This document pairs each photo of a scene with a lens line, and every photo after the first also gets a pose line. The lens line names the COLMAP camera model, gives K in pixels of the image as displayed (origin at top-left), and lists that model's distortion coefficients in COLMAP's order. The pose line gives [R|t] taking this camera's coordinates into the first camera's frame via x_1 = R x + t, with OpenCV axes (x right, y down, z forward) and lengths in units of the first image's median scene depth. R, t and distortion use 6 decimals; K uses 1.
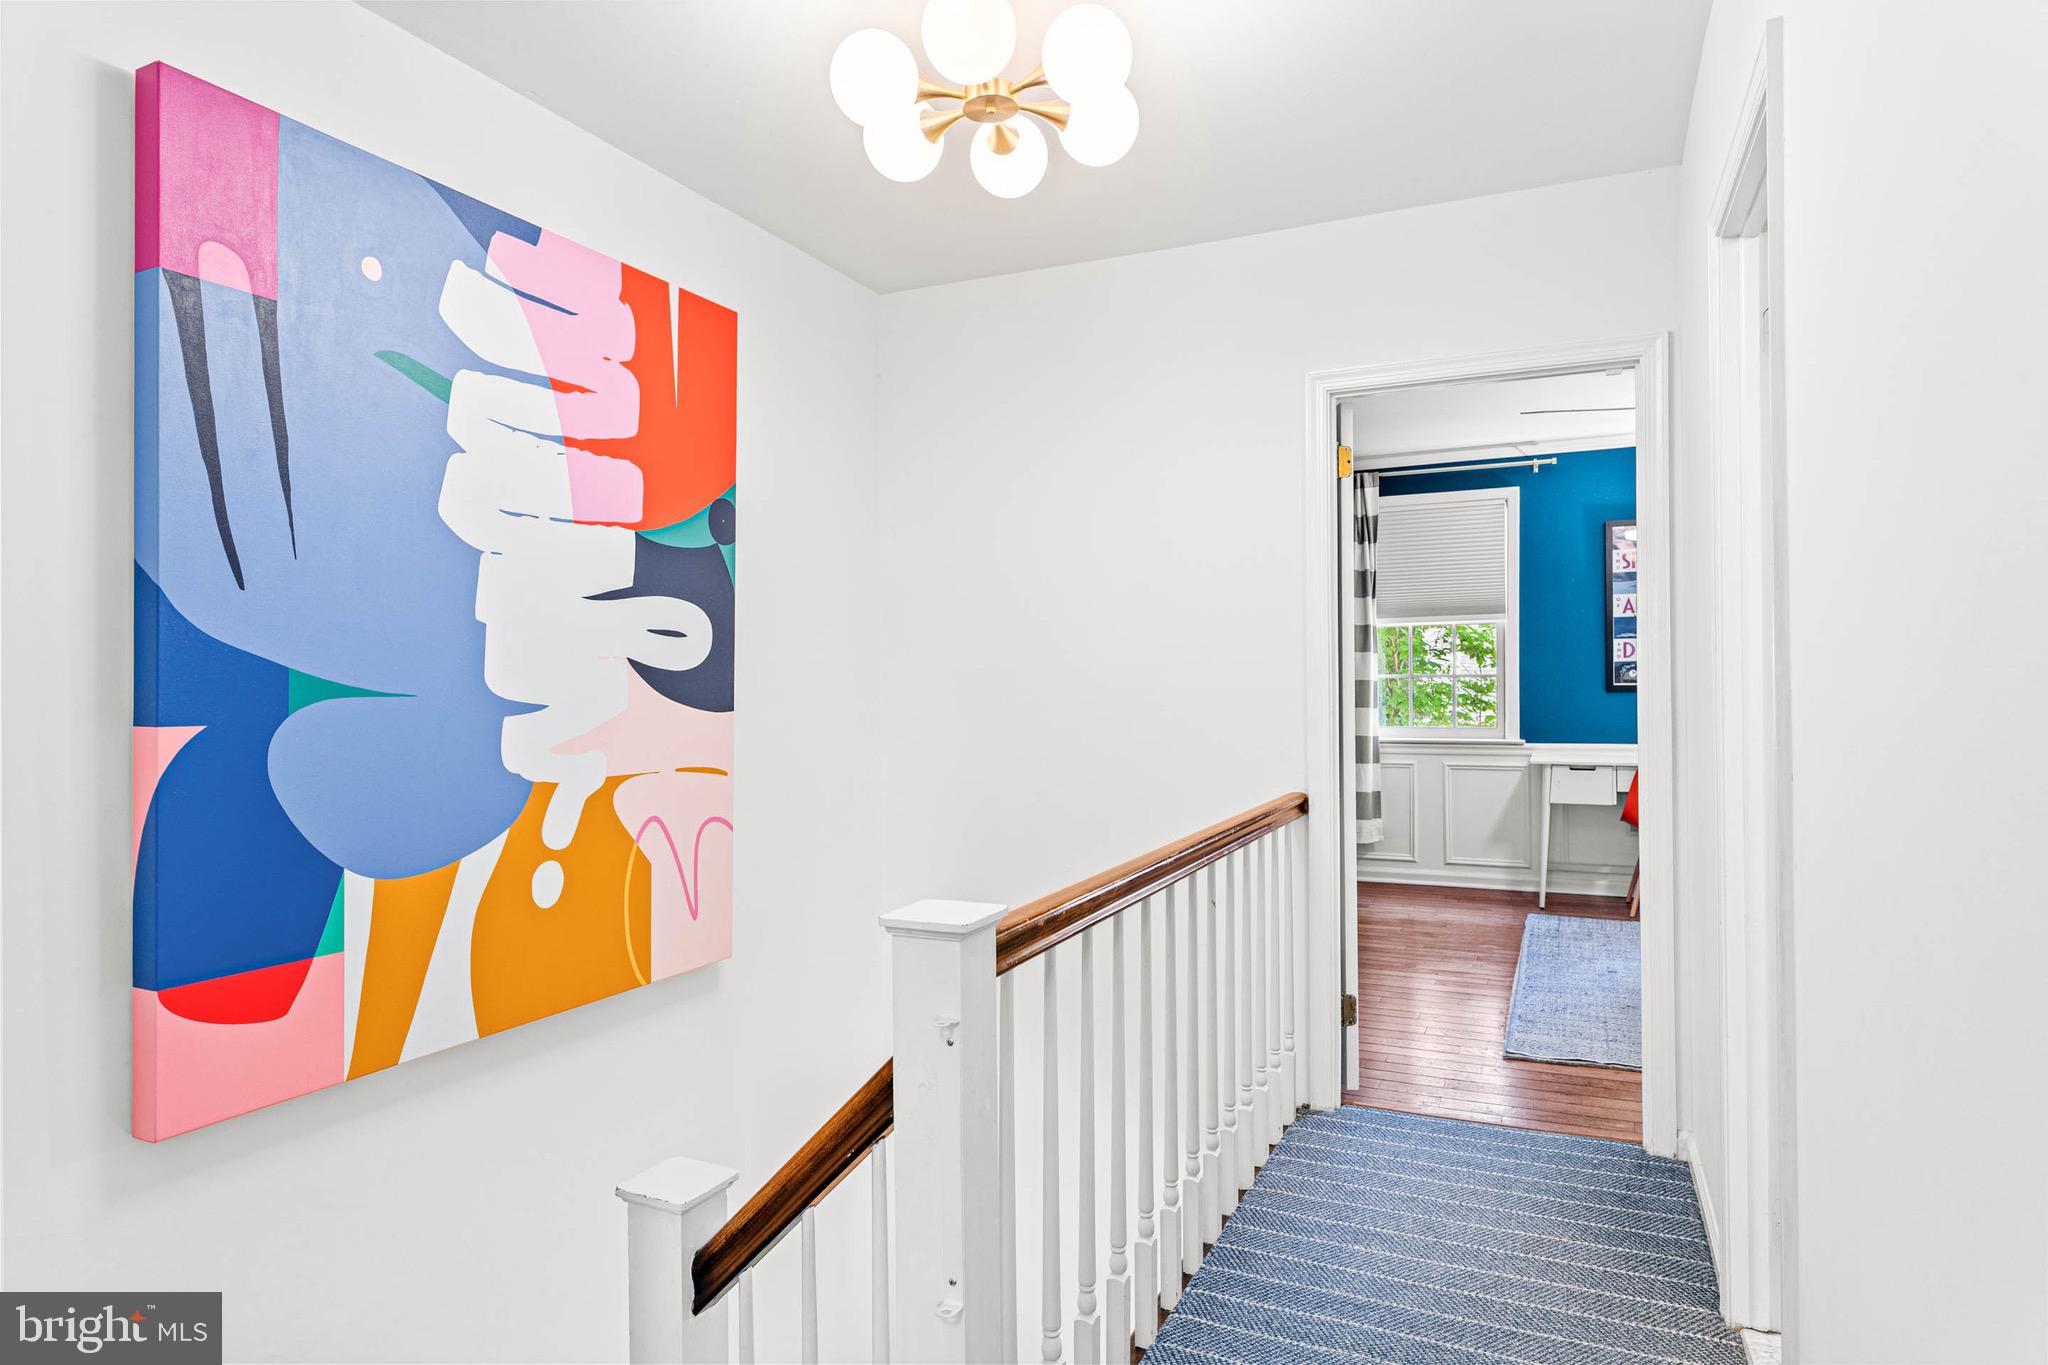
lens RADIAL K [[1172.9, 0, 1025.8], [0, 1172.9, 685.3], [0, 0, 1]] dist [0.000370, 0.000052]
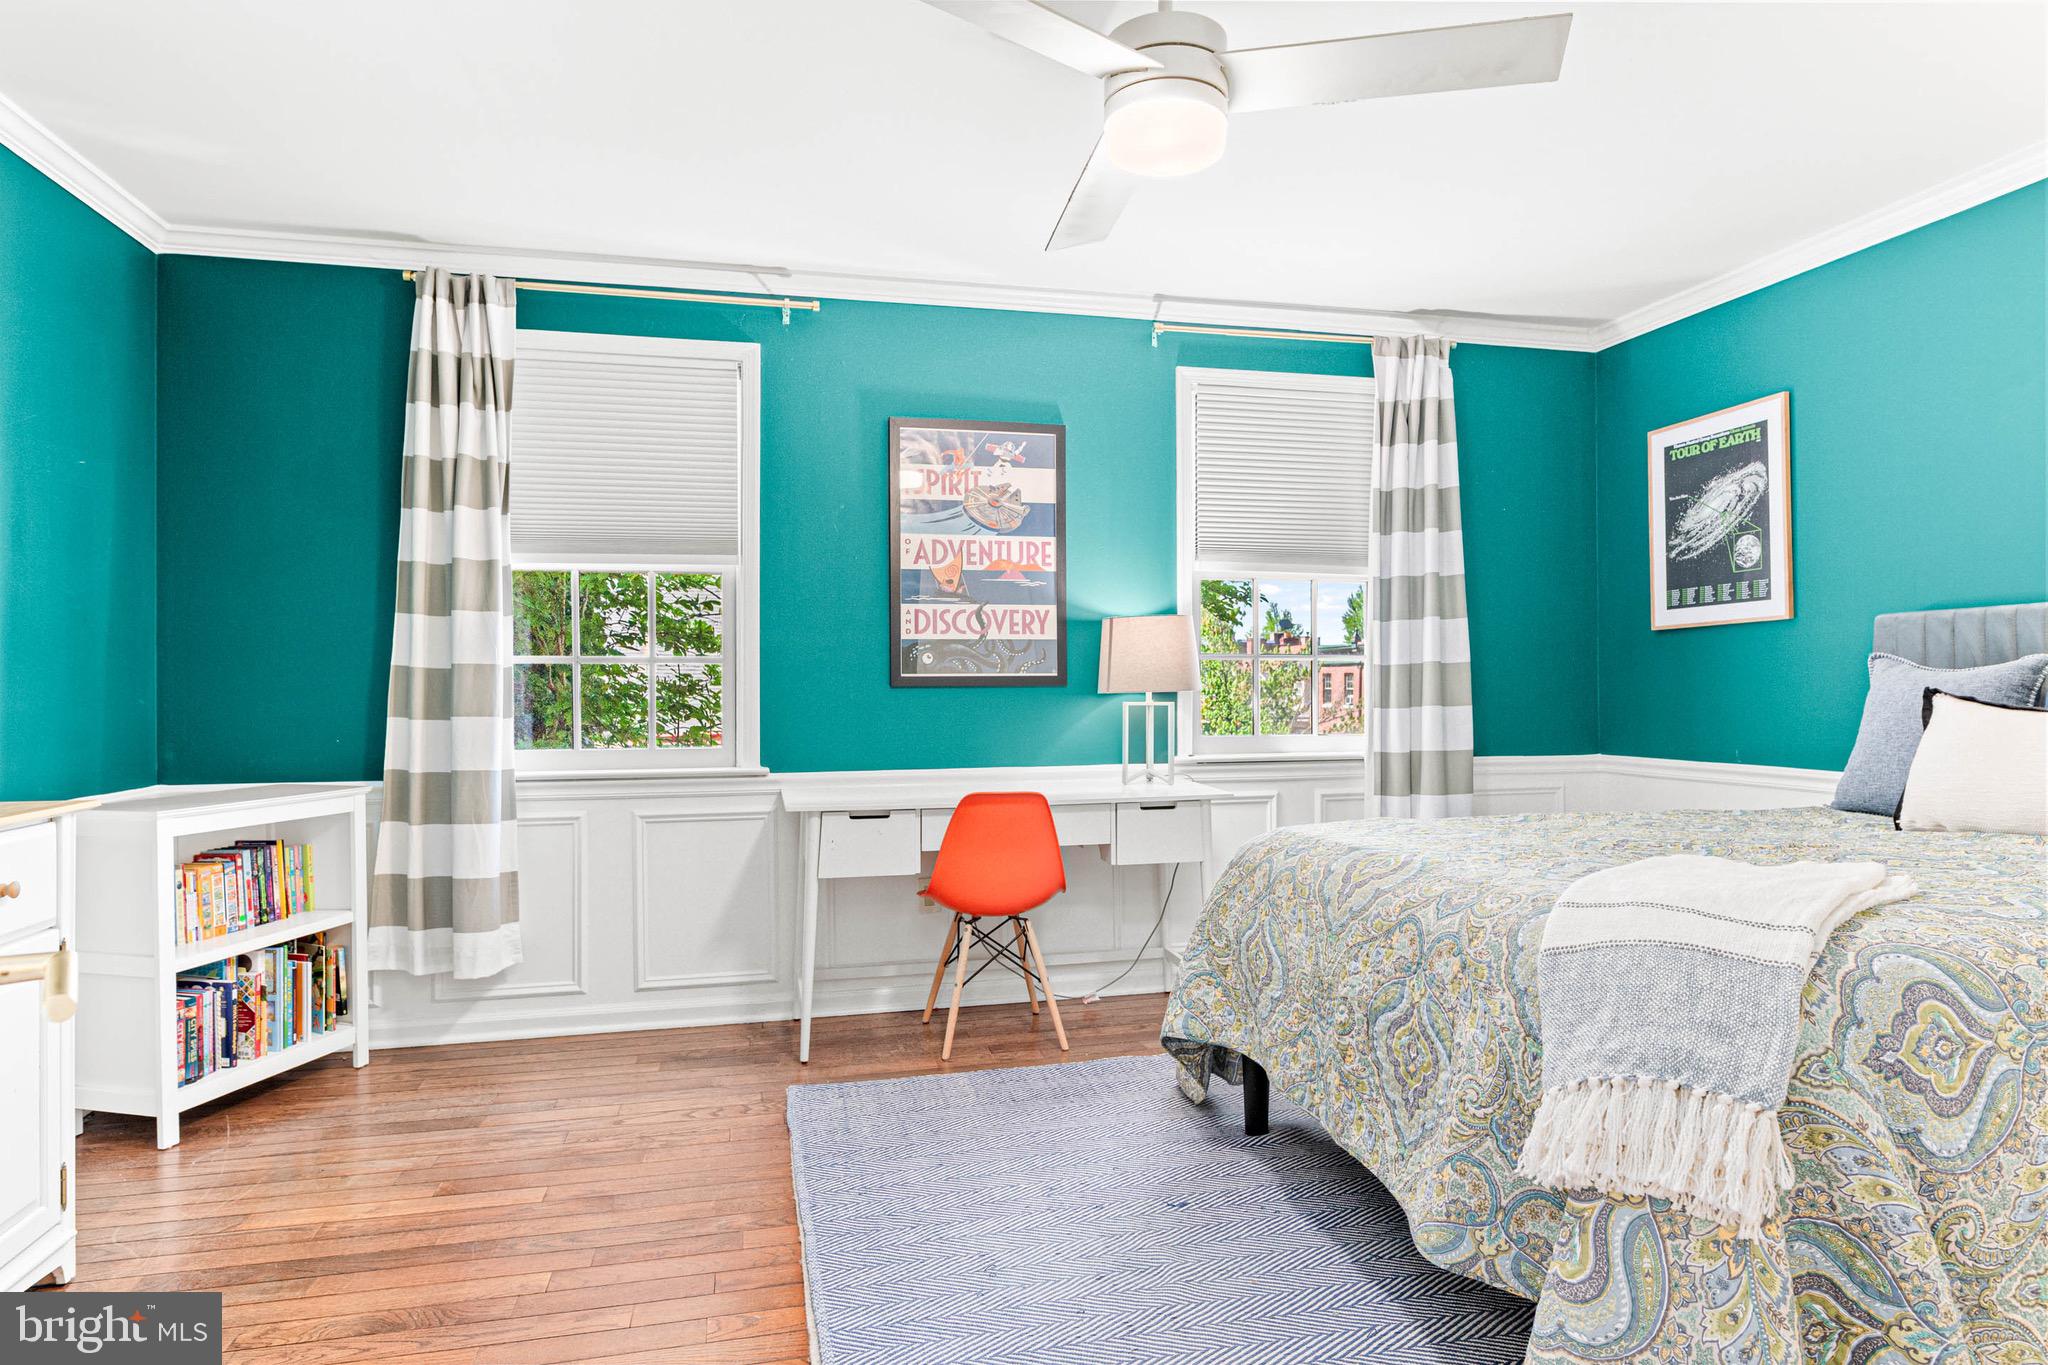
lens RADIAL K [[1172.9, 0, 1026.7], [0, 1172.9, 685.9], [0, 0, 1]] dist [0.000370, 0.000052]
pose [[0.783702, 0.005117, 0.621116, 0.164233], [0.000251, 0.999963, -0.008556, 0.010445], [-0.621137, 0.006861, 0.783672, 0.470171]]
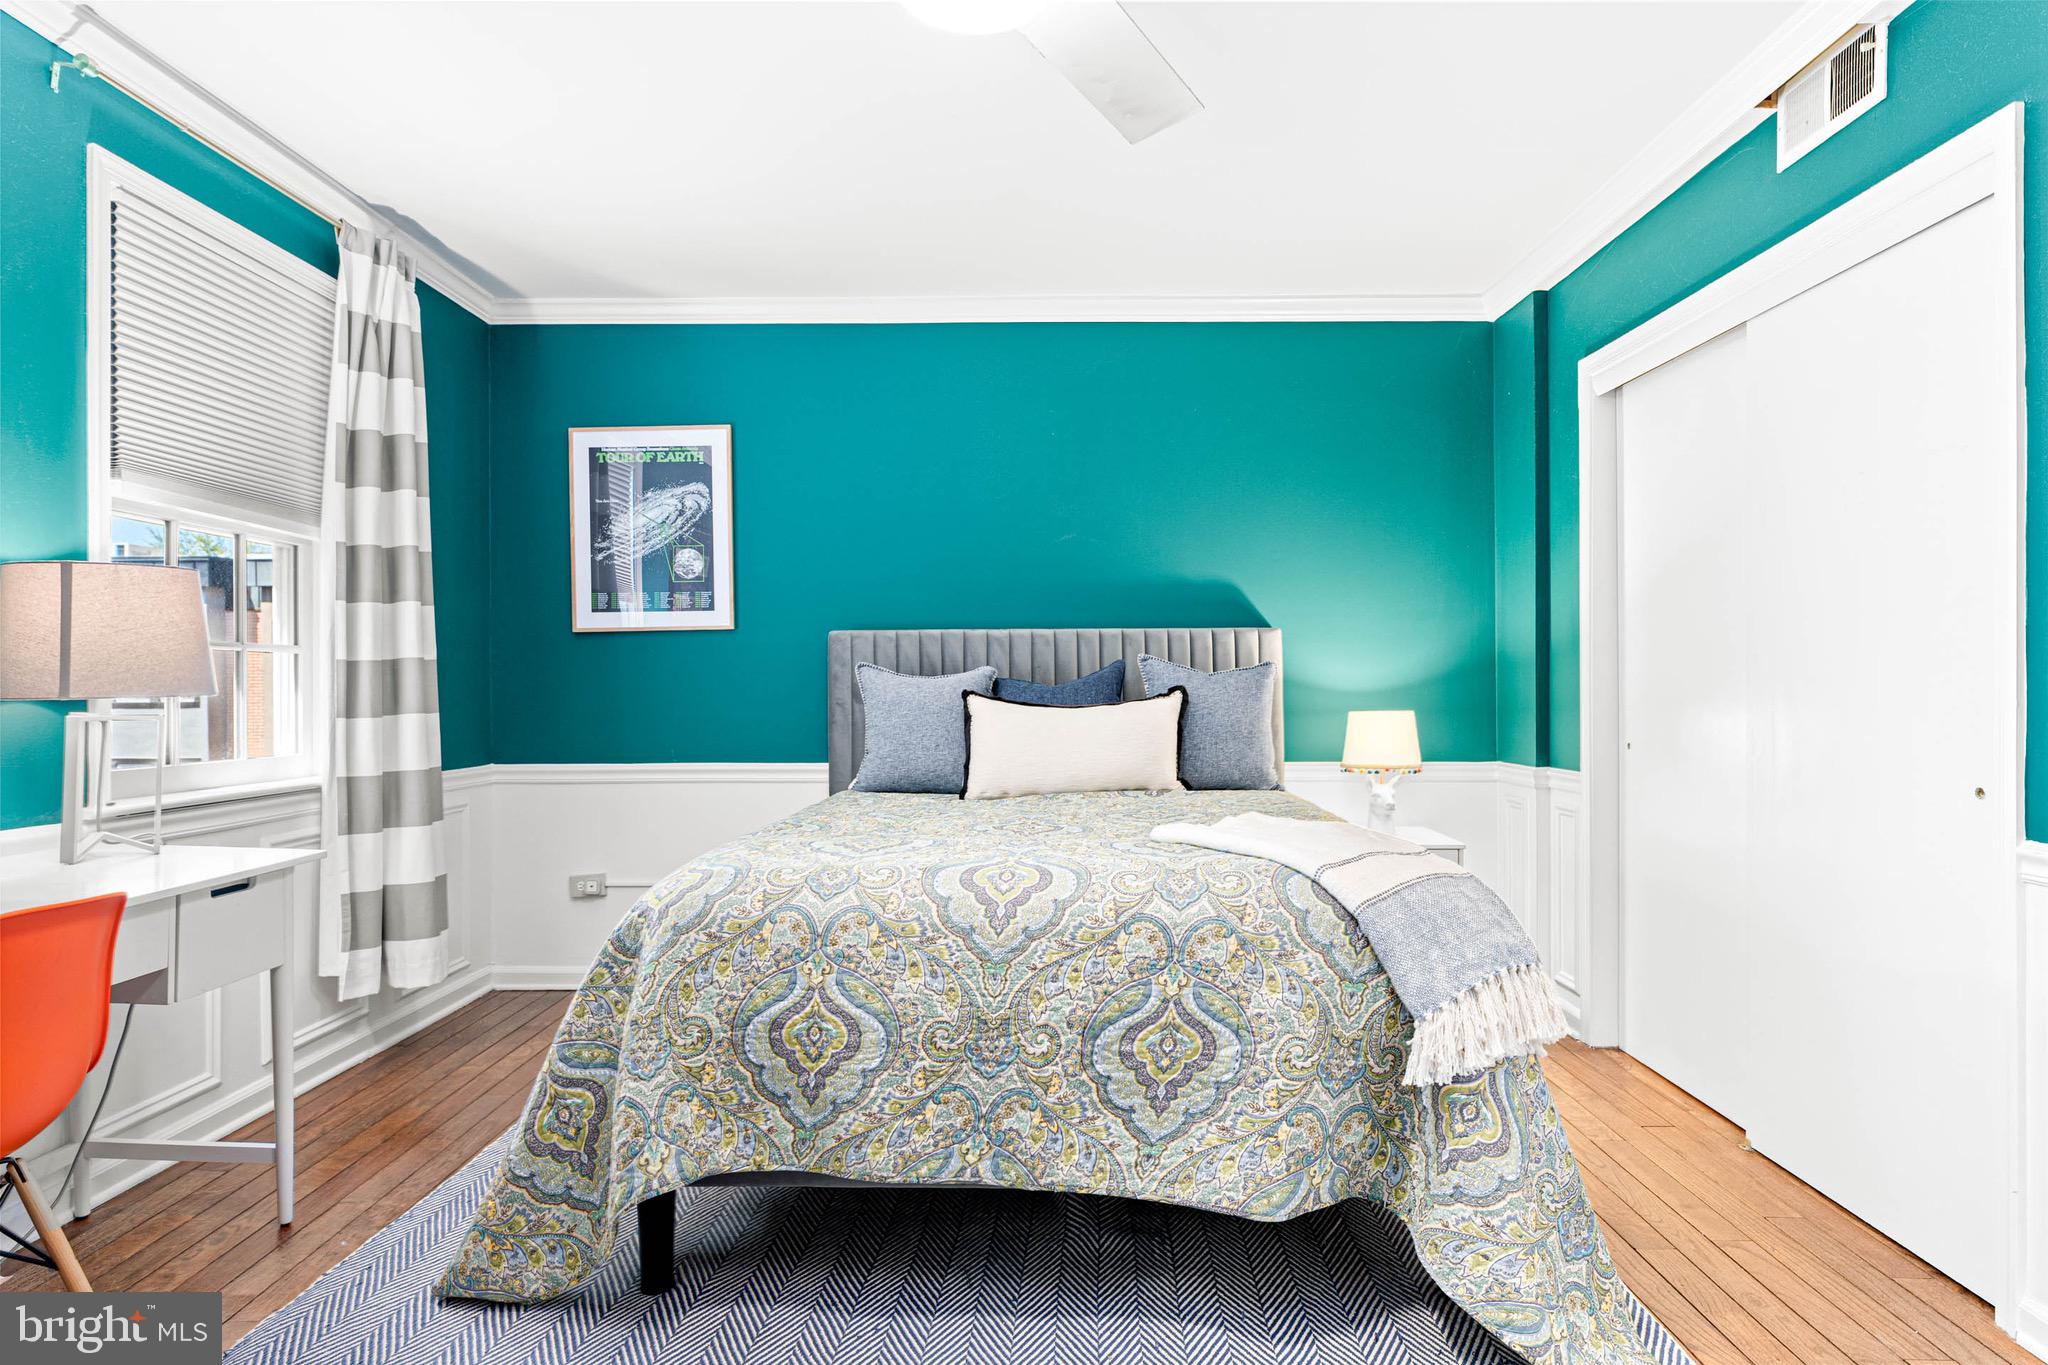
lens RADIAL K [[1172.9, 0, 1020.8], [0, 1172.9, 682.5], [0, 0, 1]] dist [0.000370, 0.000052]
pose [[-0.402310, 0.012271, 0.915421, 0.163162], [0.008221, 0.999918, -0.009791, 0.009556], [-0.915466, 0.003587, -0.402378, 0.826098]]
